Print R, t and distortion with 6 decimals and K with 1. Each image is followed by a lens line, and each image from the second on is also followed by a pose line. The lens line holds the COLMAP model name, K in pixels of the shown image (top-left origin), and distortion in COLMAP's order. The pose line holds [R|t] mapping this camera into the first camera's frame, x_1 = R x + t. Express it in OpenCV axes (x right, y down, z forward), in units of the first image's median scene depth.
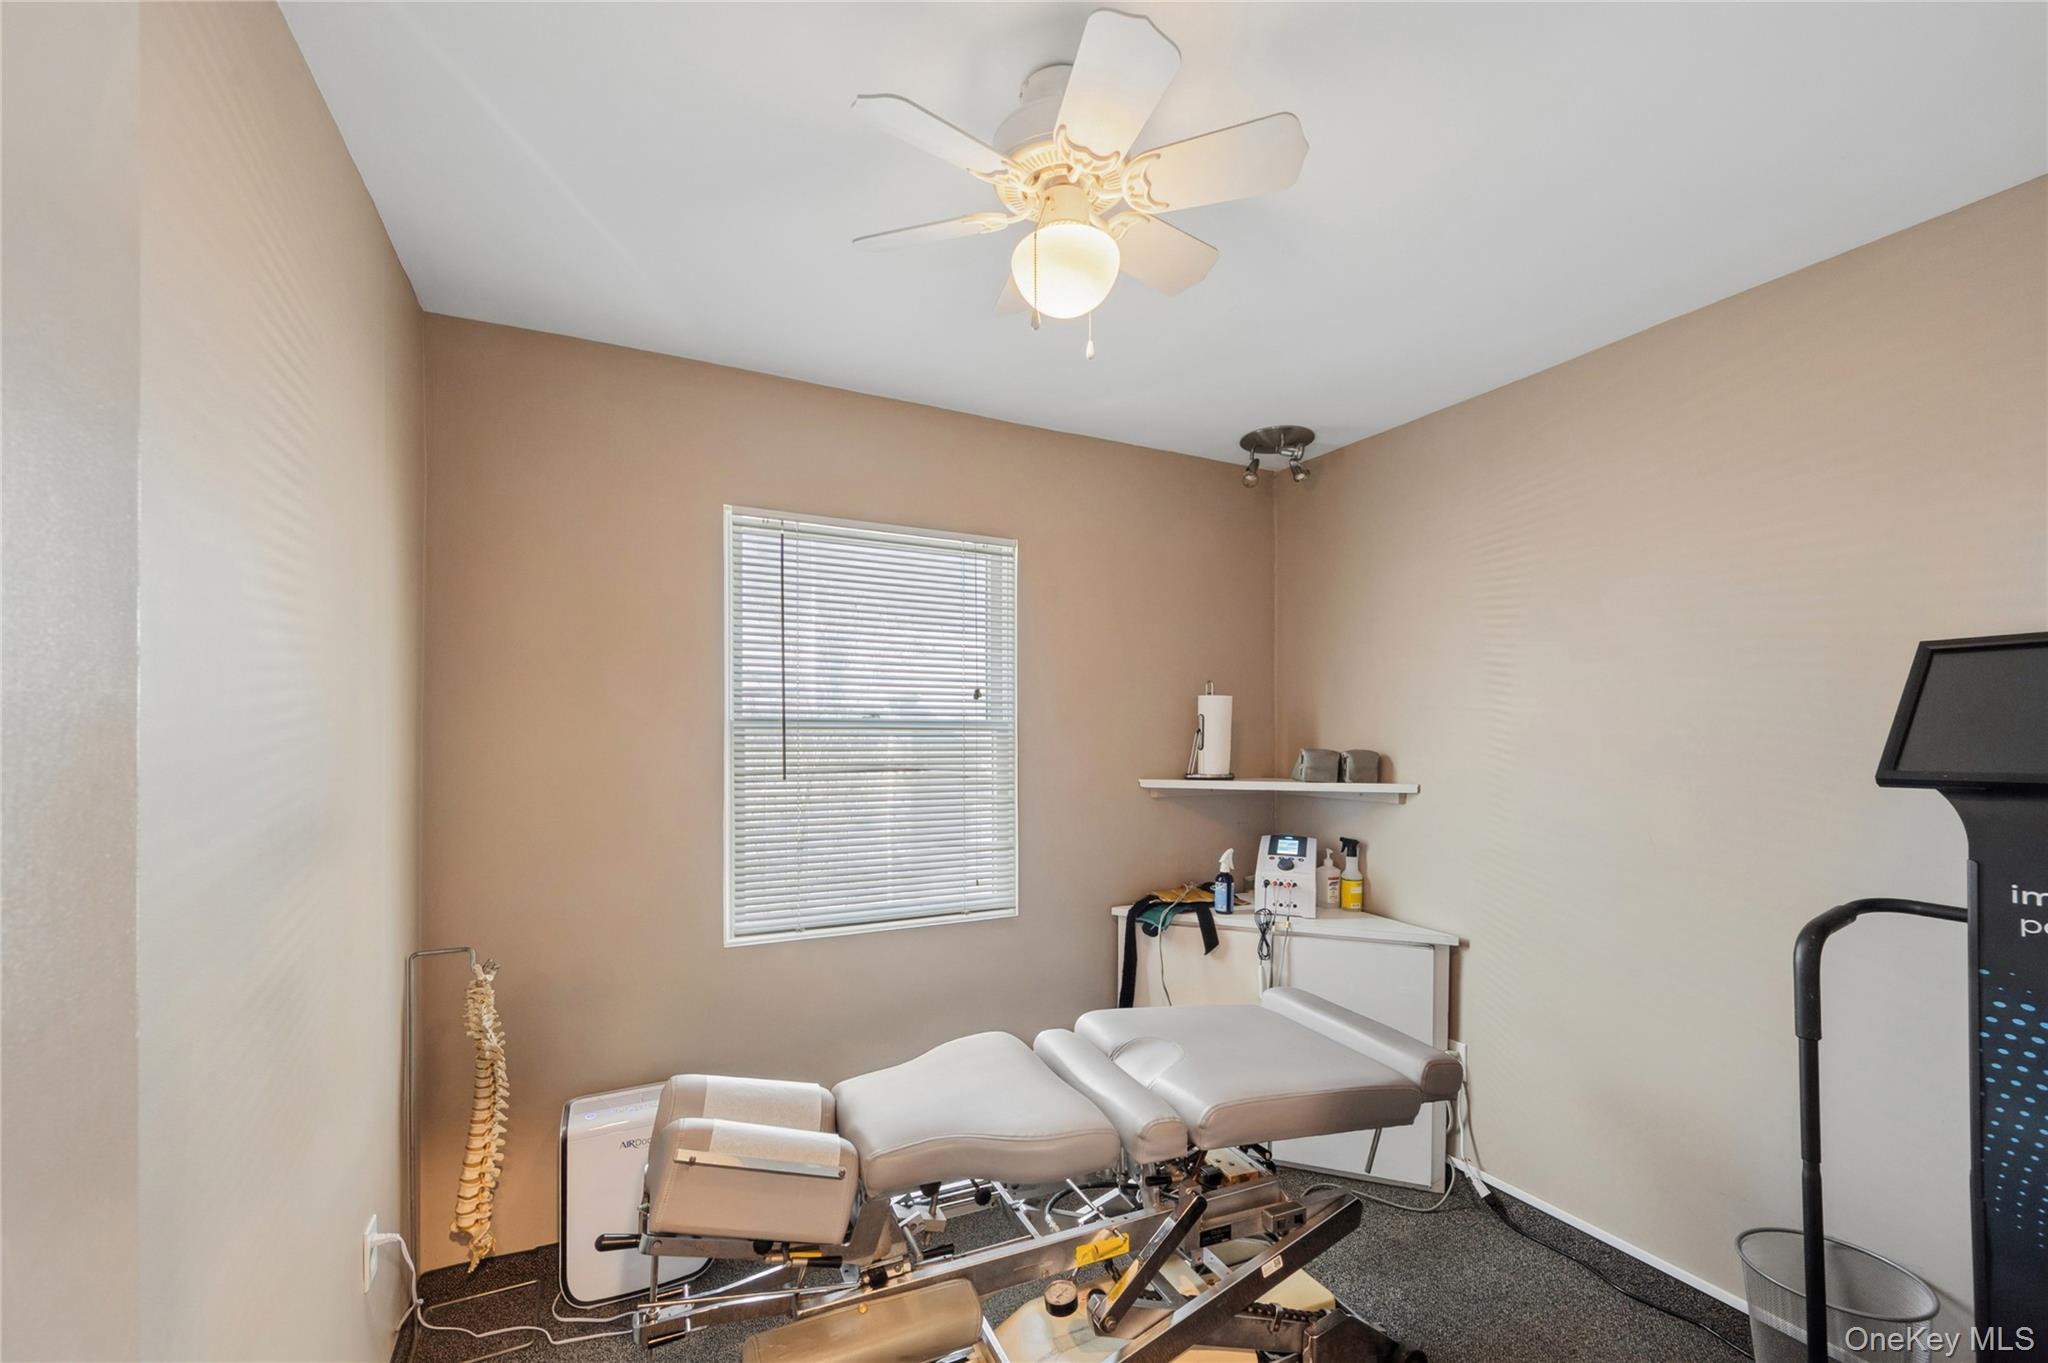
lens RADIAL K [[820.9, 0, 1038.3], [0, 820.9, 730.5], [0, 0, 1]] dist [0.000170, 0.000925]
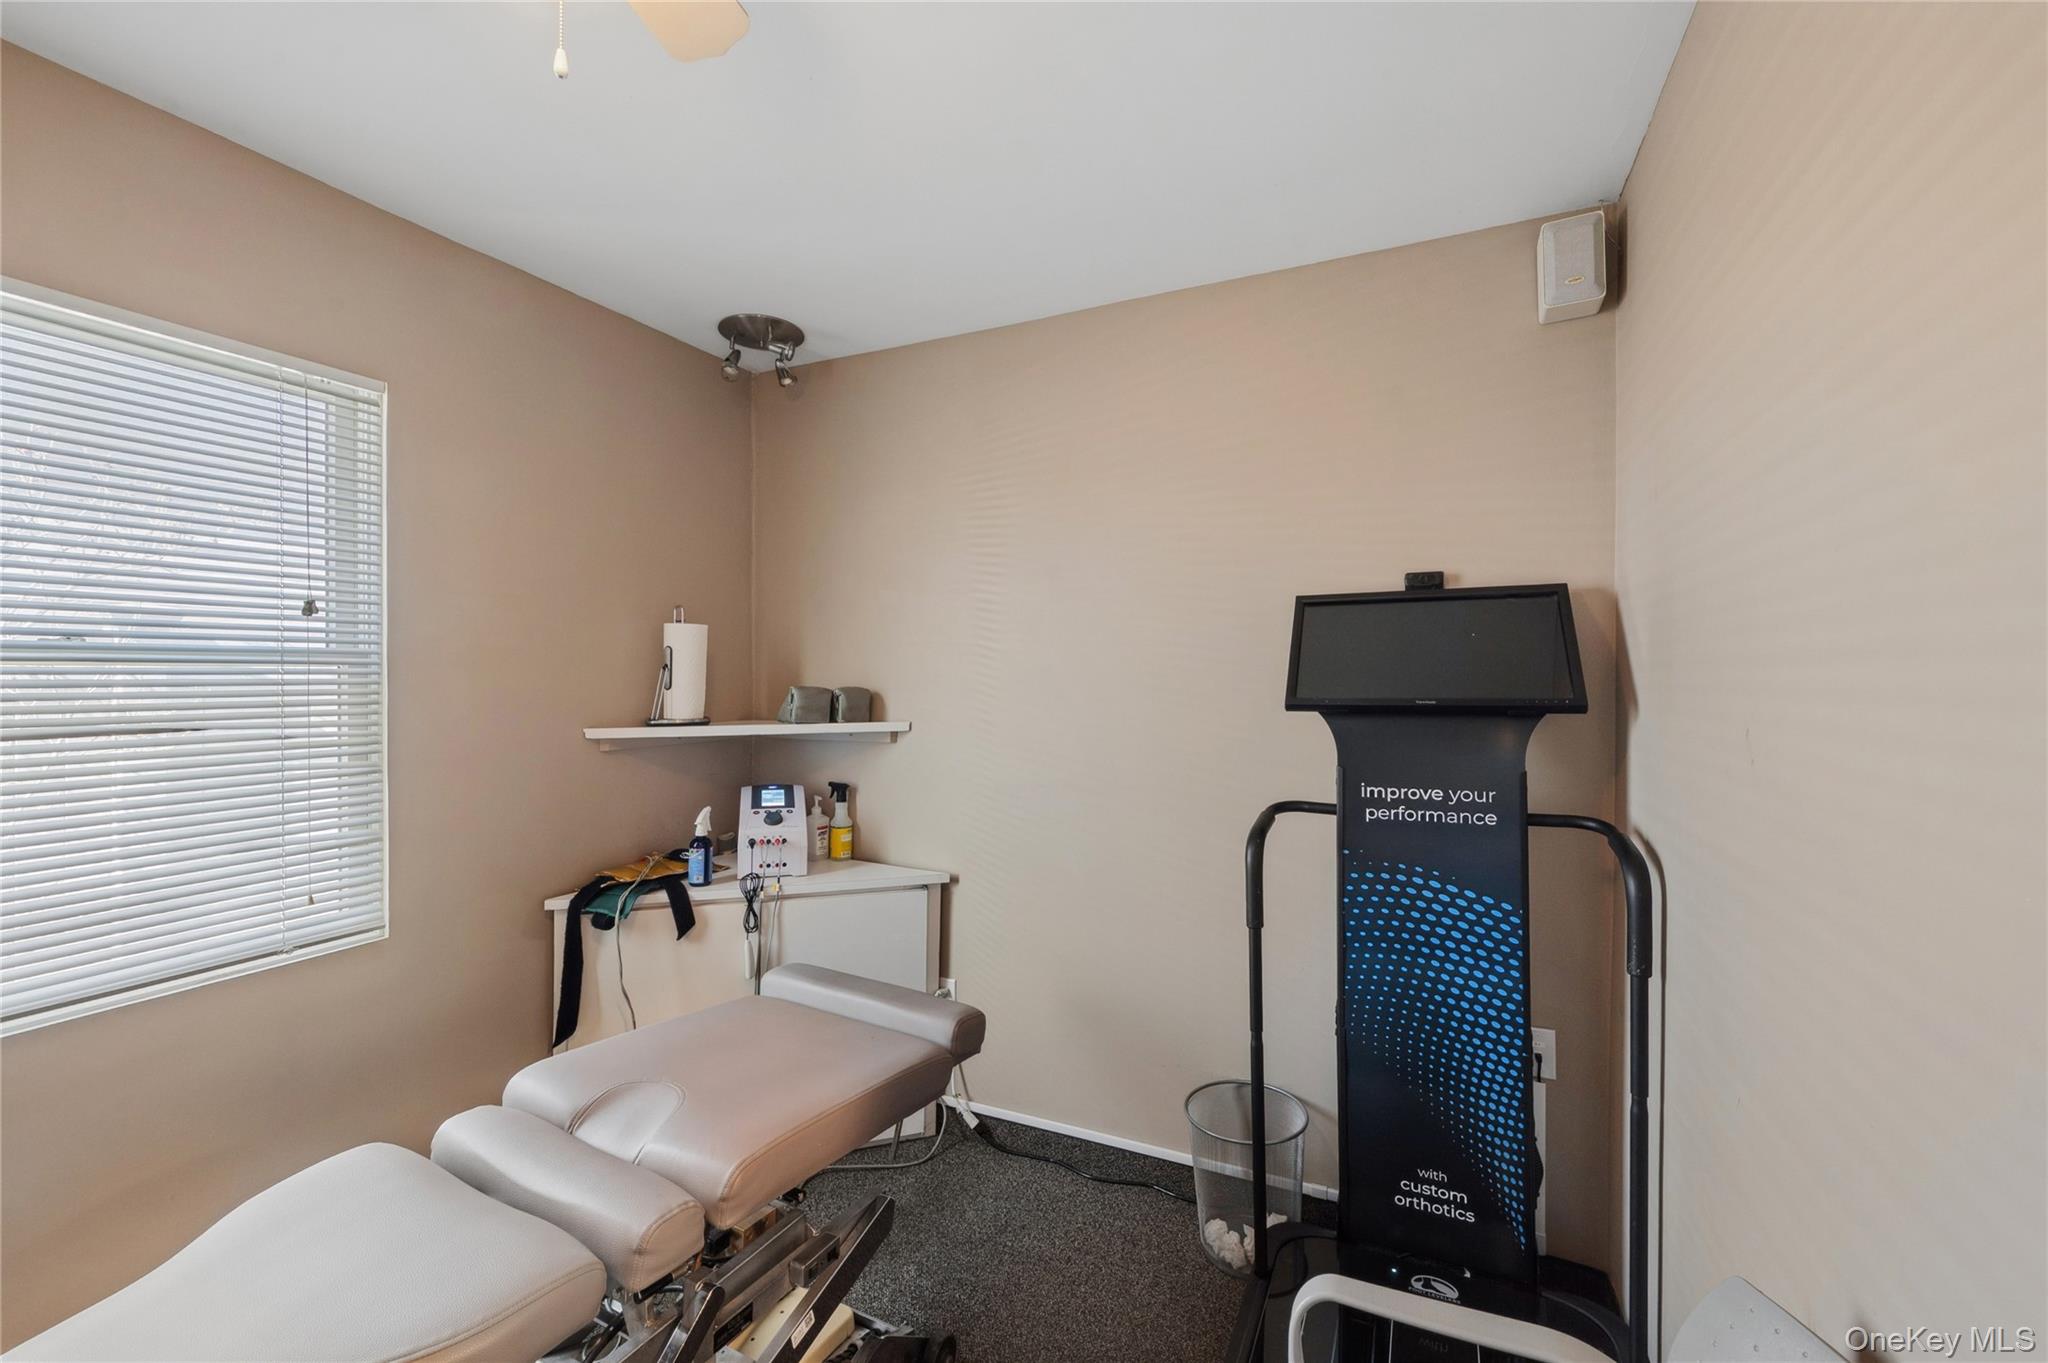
lens RADIAL K [[820.9, 0, 1021.9], [0, 820.9, 671.2], [0, 0, 1]] dist [0.000170, 0.000925]
pose [[0.794655, -0.001019, 0.607061, -0.021743], [-0.000907, 0.999995, 0.002866, 0.002970], [-0.607061, -0.002828, 0.794650, 0.151044]]
